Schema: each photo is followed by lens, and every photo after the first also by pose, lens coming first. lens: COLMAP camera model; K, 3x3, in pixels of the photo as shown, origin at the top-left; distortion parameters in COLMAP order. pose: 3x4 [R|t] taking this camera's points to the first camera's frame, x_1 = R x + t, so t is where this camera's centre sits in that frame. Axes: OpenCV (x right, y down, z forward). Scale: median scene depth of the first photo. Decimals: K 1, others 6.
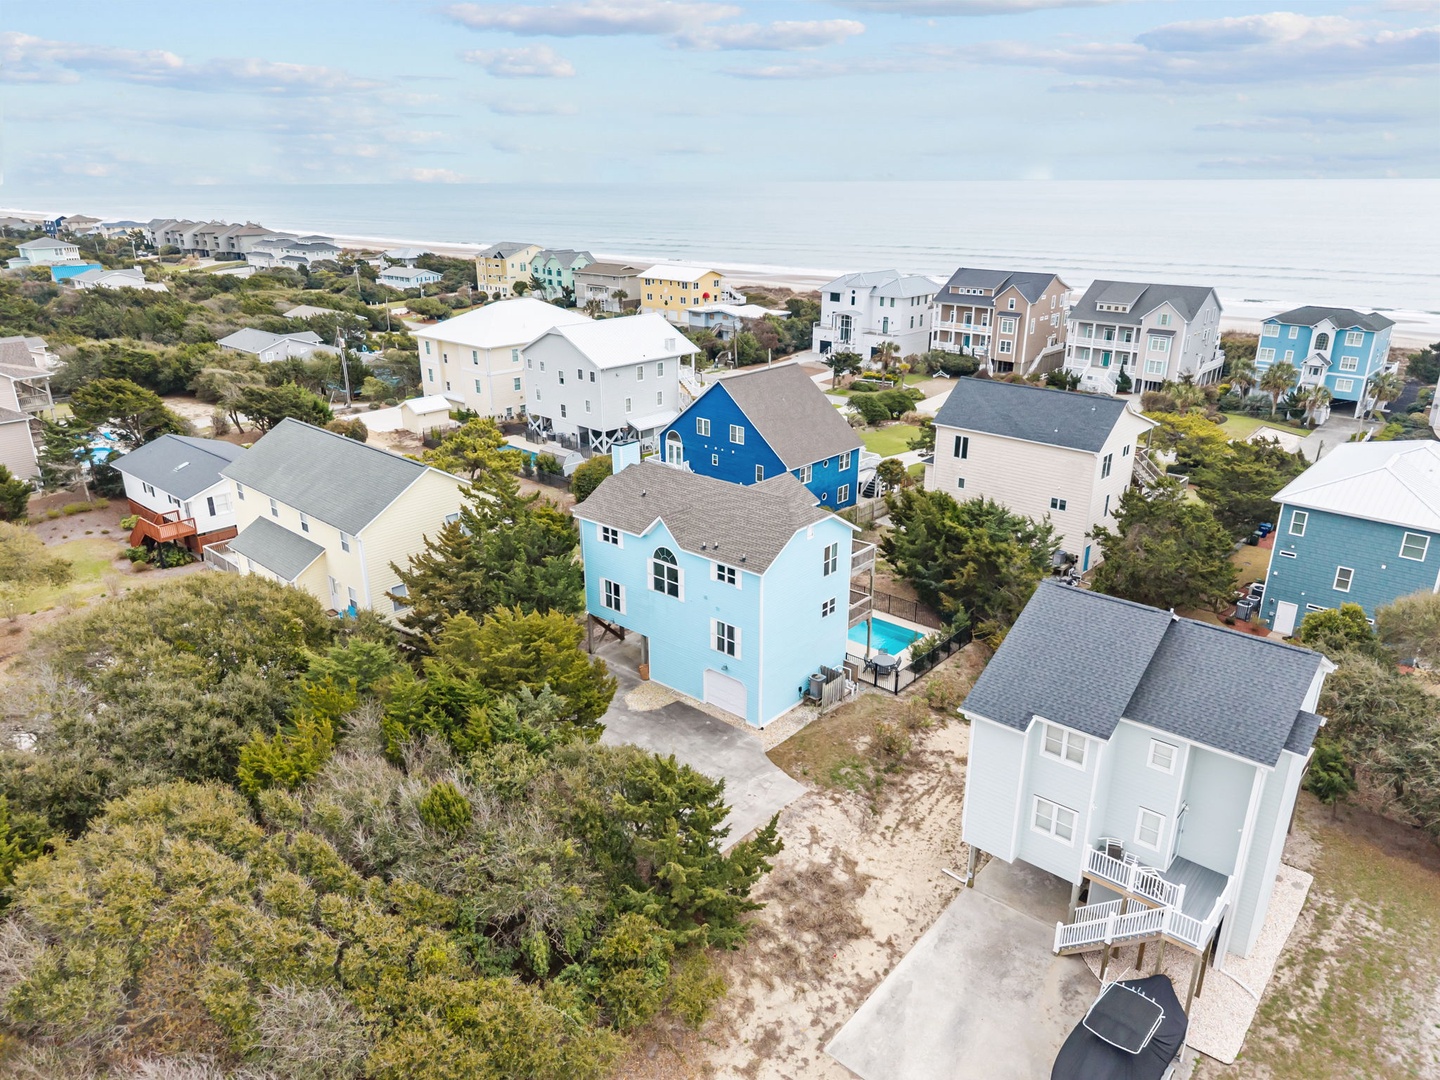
lens RADIAL K [[965.7, 0, 720.0], [0, 965.7, 540.0], [0, 0, 1]] dist [0.016635, -0.027360]
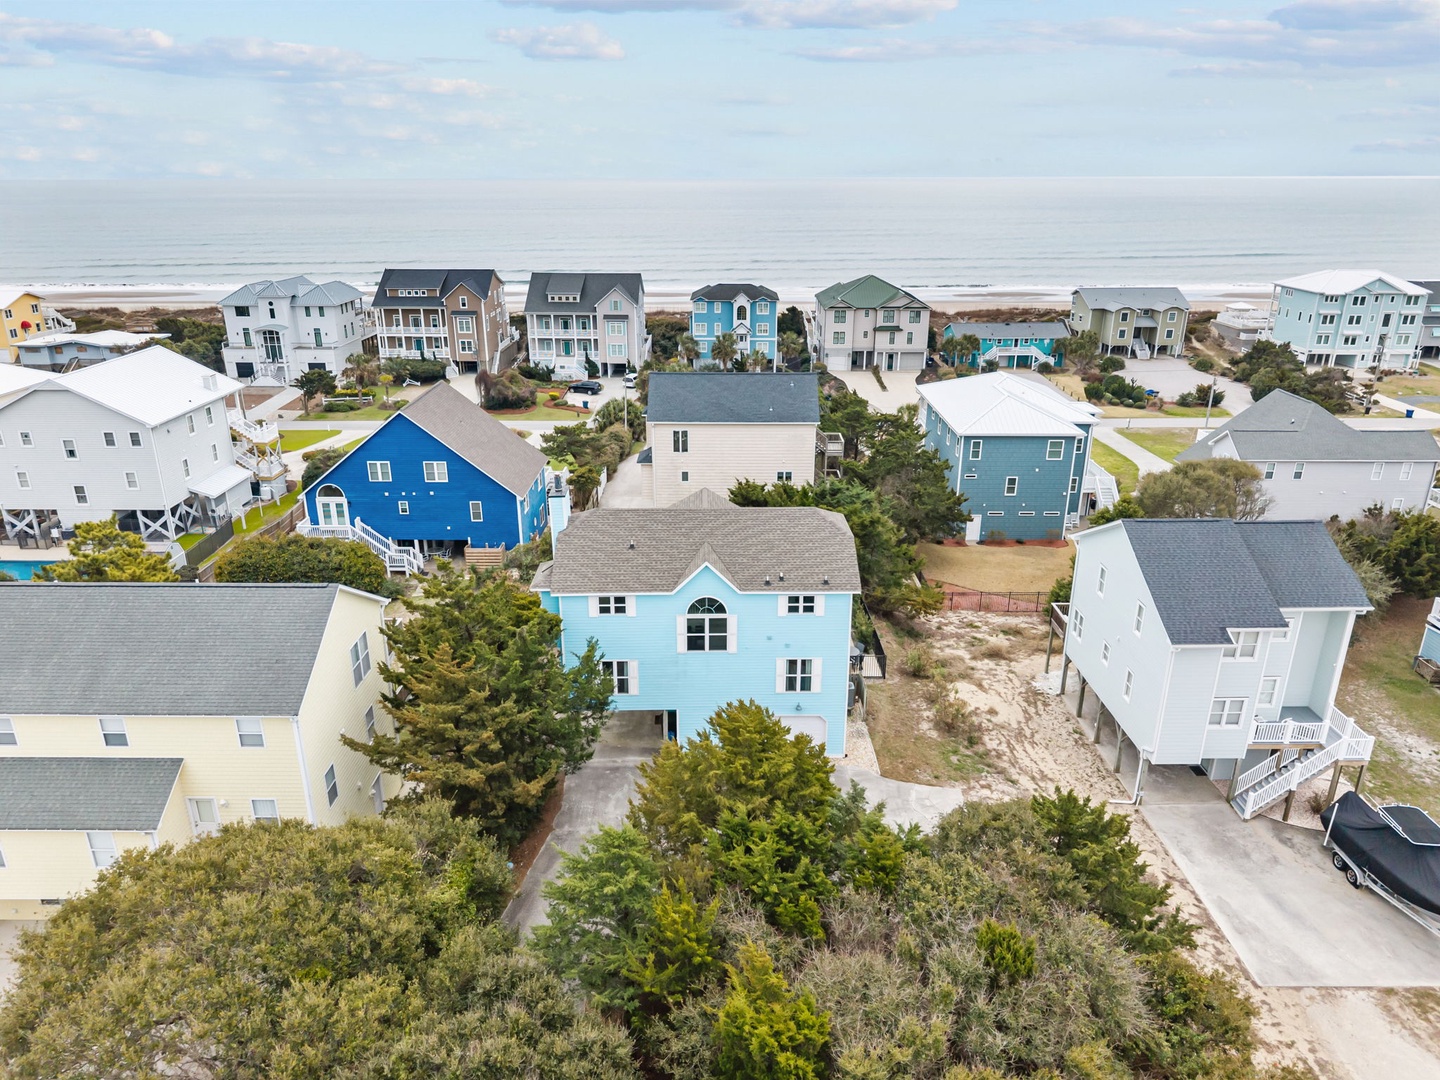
lens RADIAL K [[965.7, 0, 720.0], [0, 965.7, 540.0], [0, 0, 1]] dist [0.016635, -0.027360]
pose [[0.737819, -0.231664, 0.633999, -0.198434], [0.232106, 0.969058, 0.083981, -0.037639], [-0.633837, 0.085192, 0.768761, 0.119667]]
